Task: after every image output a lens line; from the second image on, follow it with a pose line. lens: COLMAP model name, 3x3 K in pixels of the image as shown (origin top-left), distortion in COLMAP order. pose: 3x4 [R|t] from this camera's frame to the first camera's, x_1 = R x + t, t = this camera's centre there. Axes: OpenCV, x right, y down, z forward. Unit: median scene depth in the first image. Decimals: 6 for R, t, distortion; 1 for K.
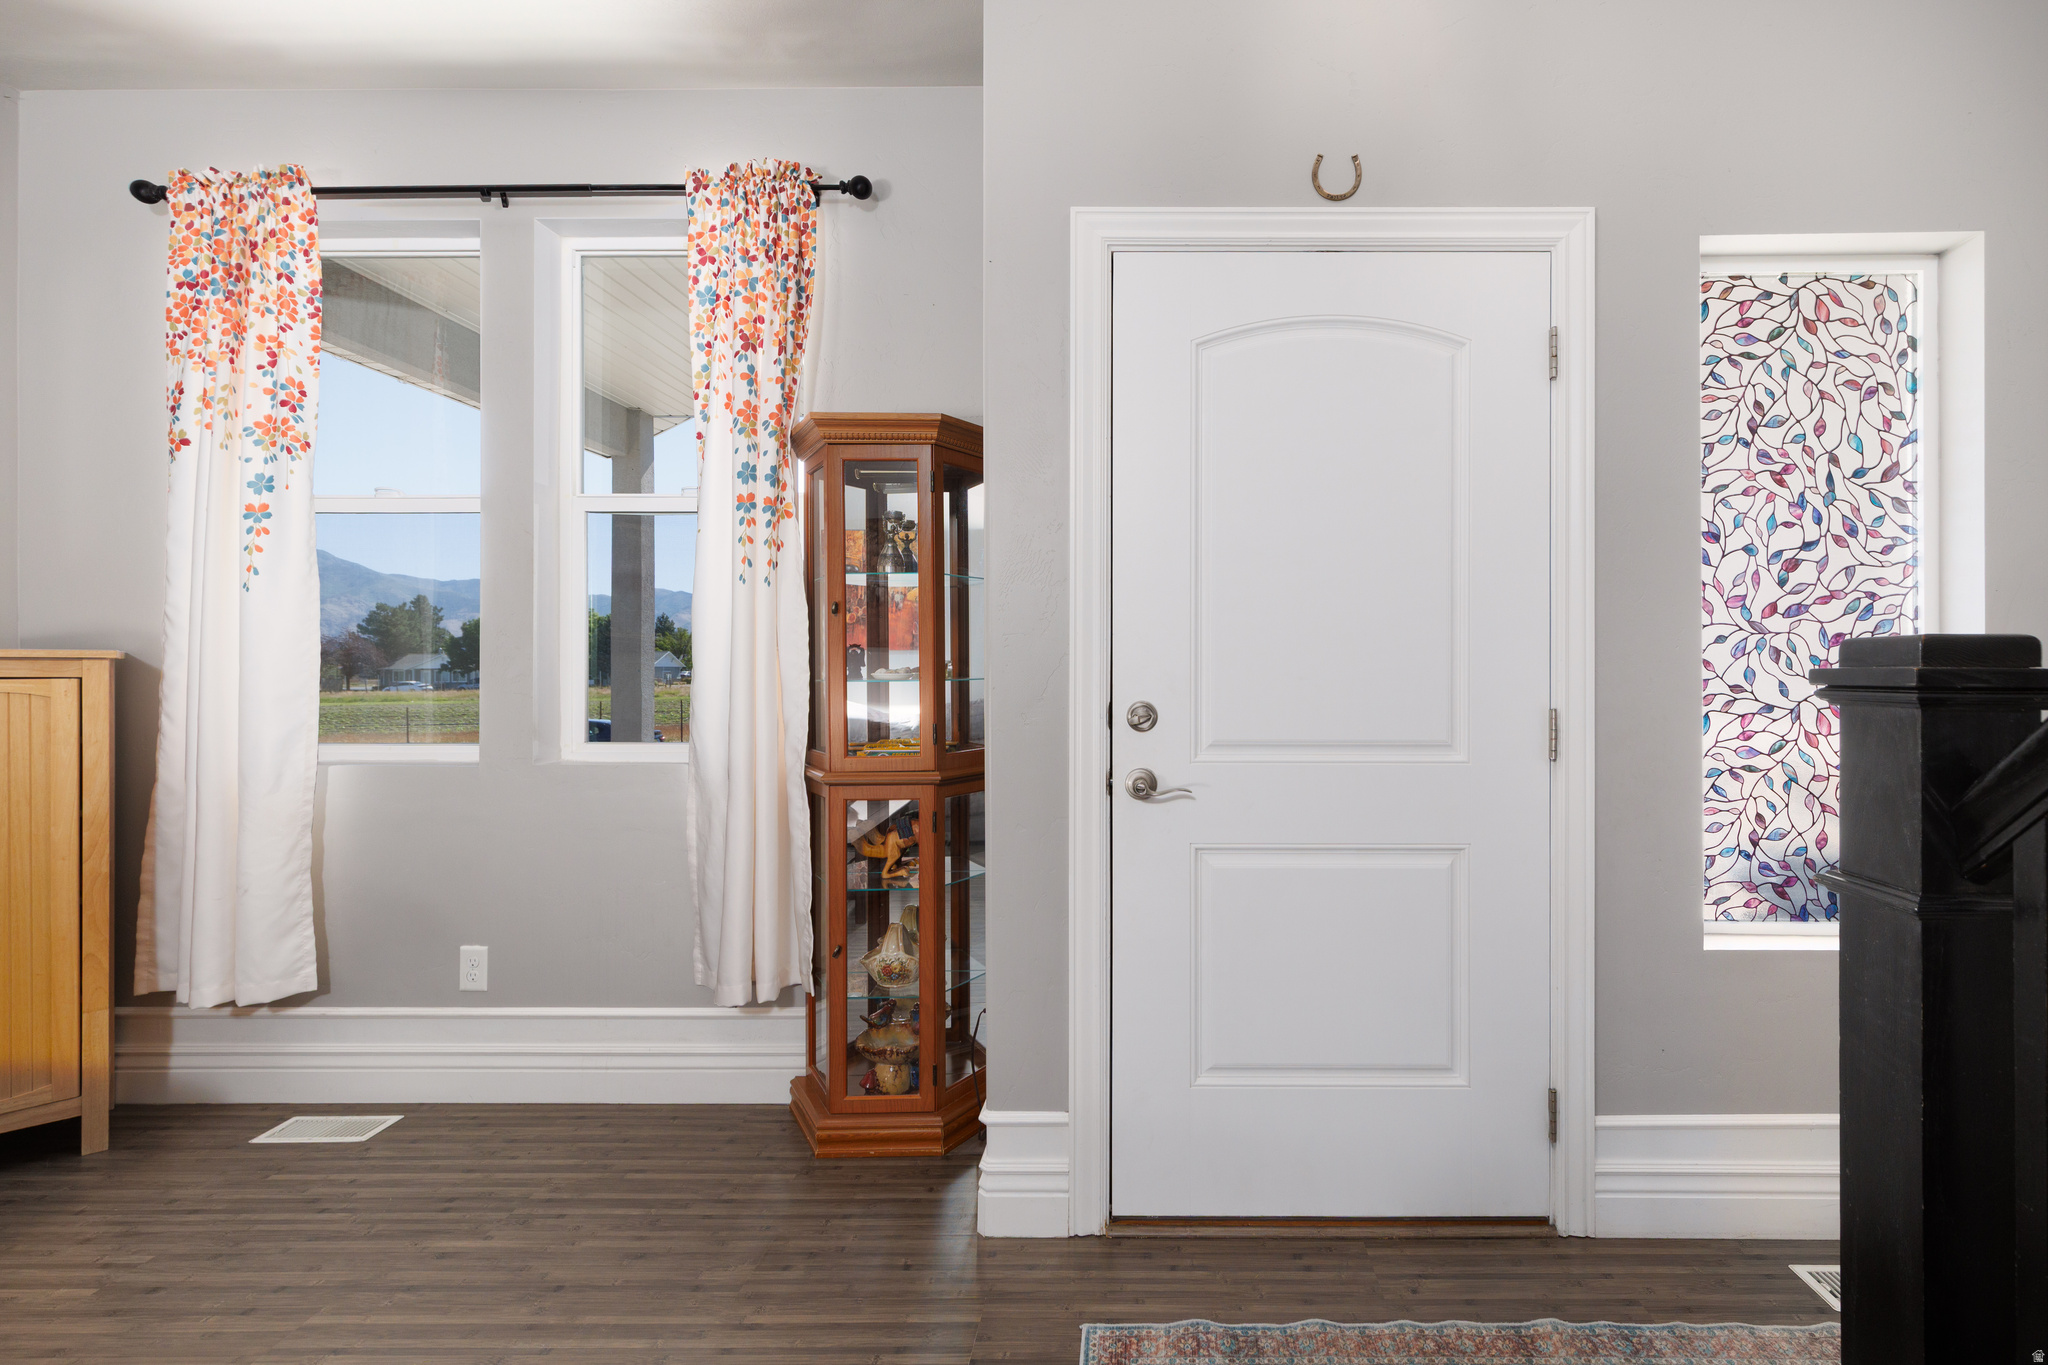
lens RADIAL K [[926.5, 0, 1147.3], [0, 926.5, 666.3], [0, 0, 1]] dist [0.009302, -0.003423]
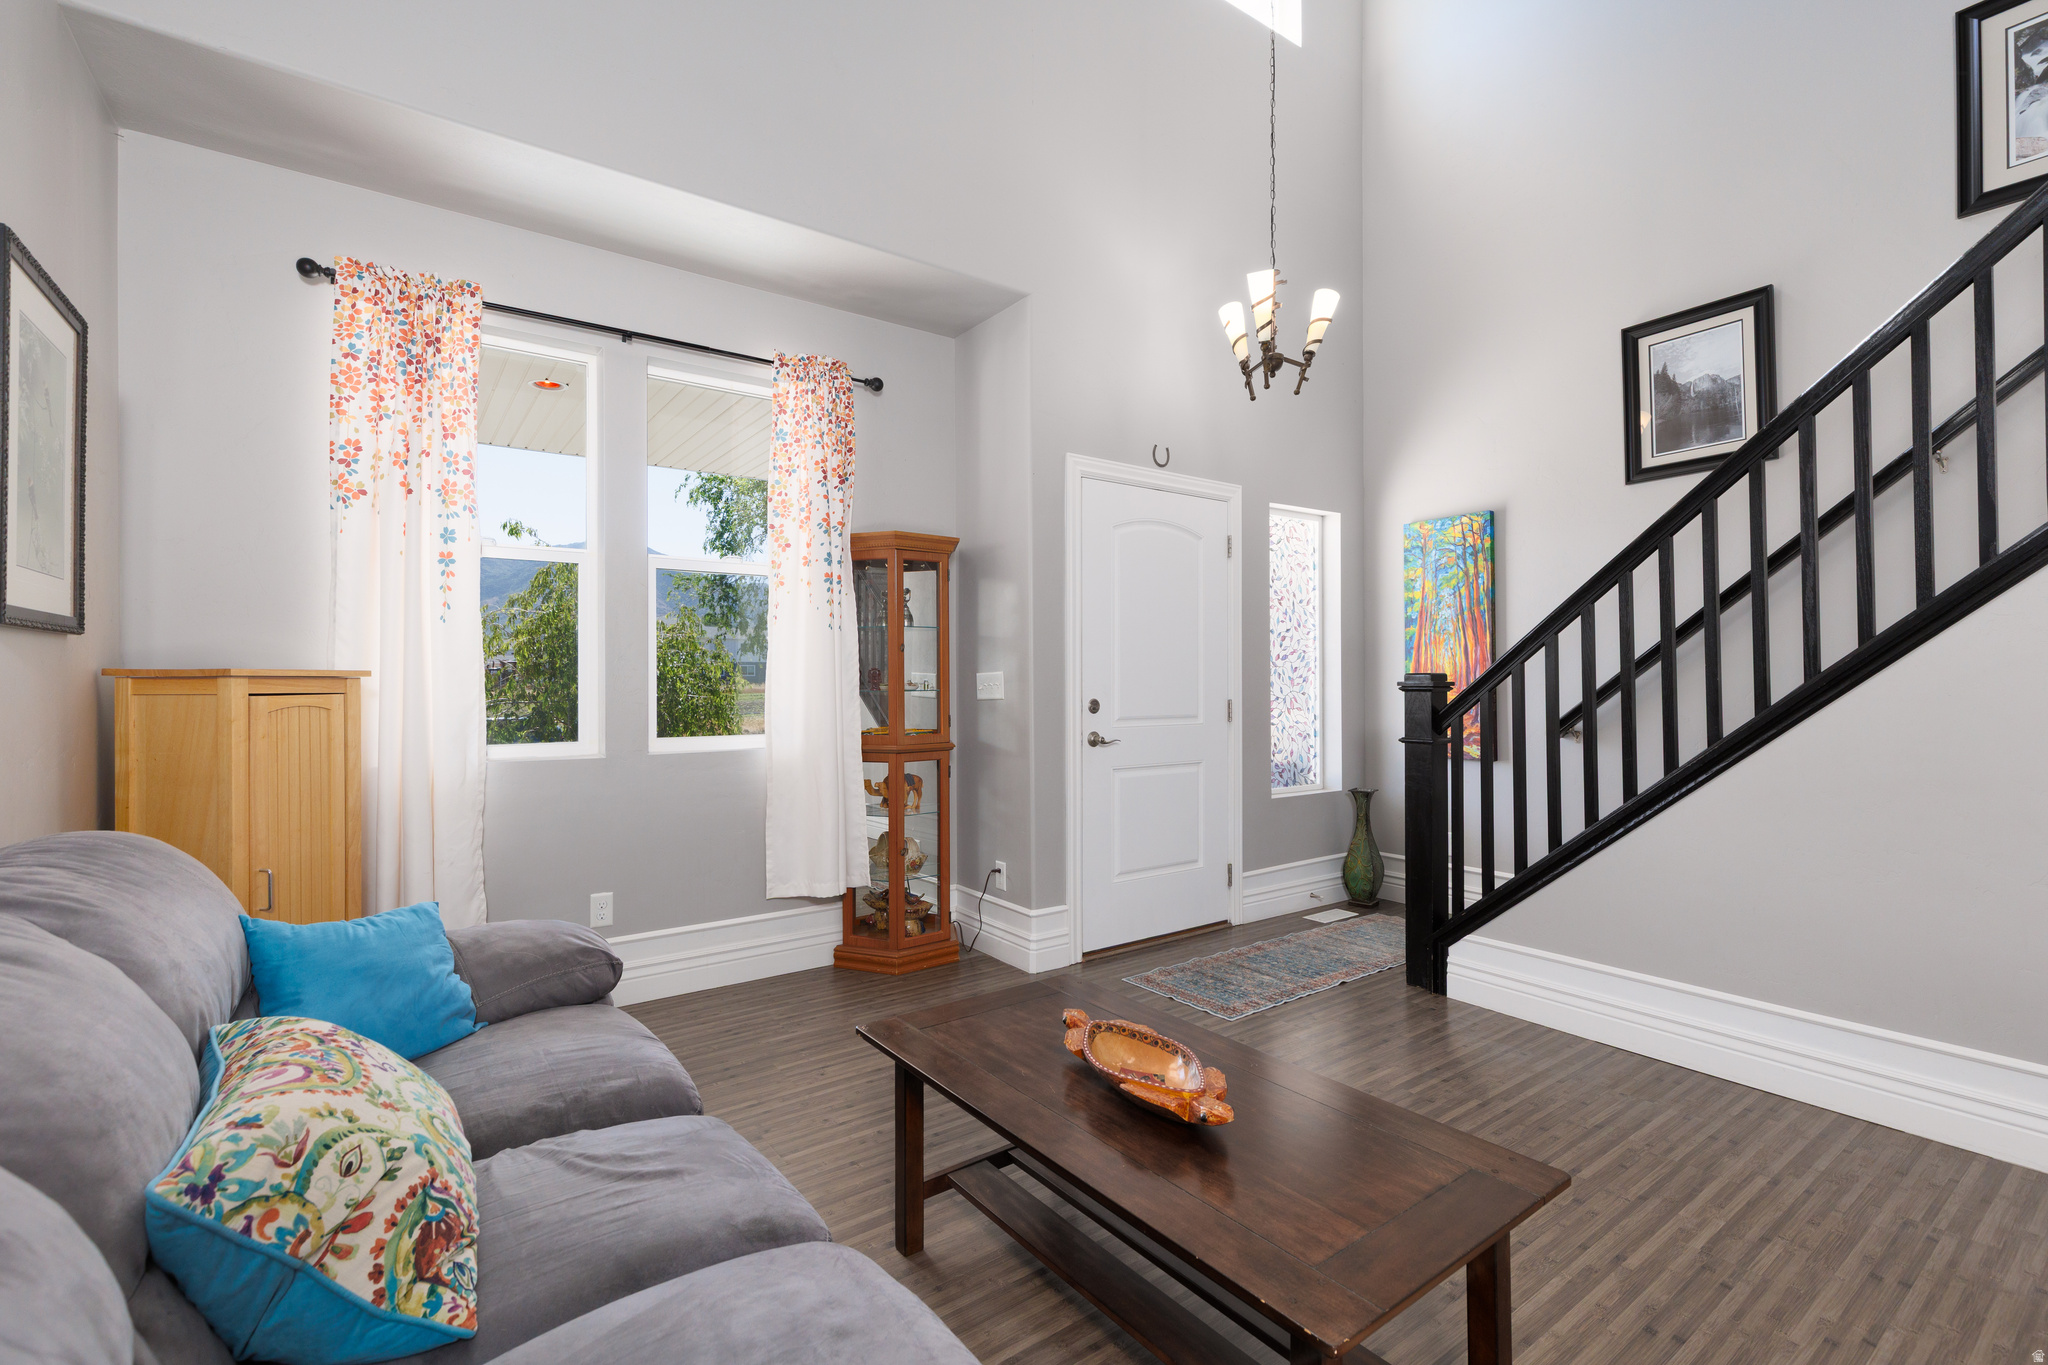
lens RADIAL K [[926.5, 0, 997.3], [0, 926.5, 671.8], [0, 0, 1]] dist [0.009302, -0.003423]
pose [[0.813579, 0.003283, 0.581446, -1.102140], [0.000774, 0.999977, -0.006730, -0.006300], [-0.581454, 0.005926, 0.813557, -0.434560]]
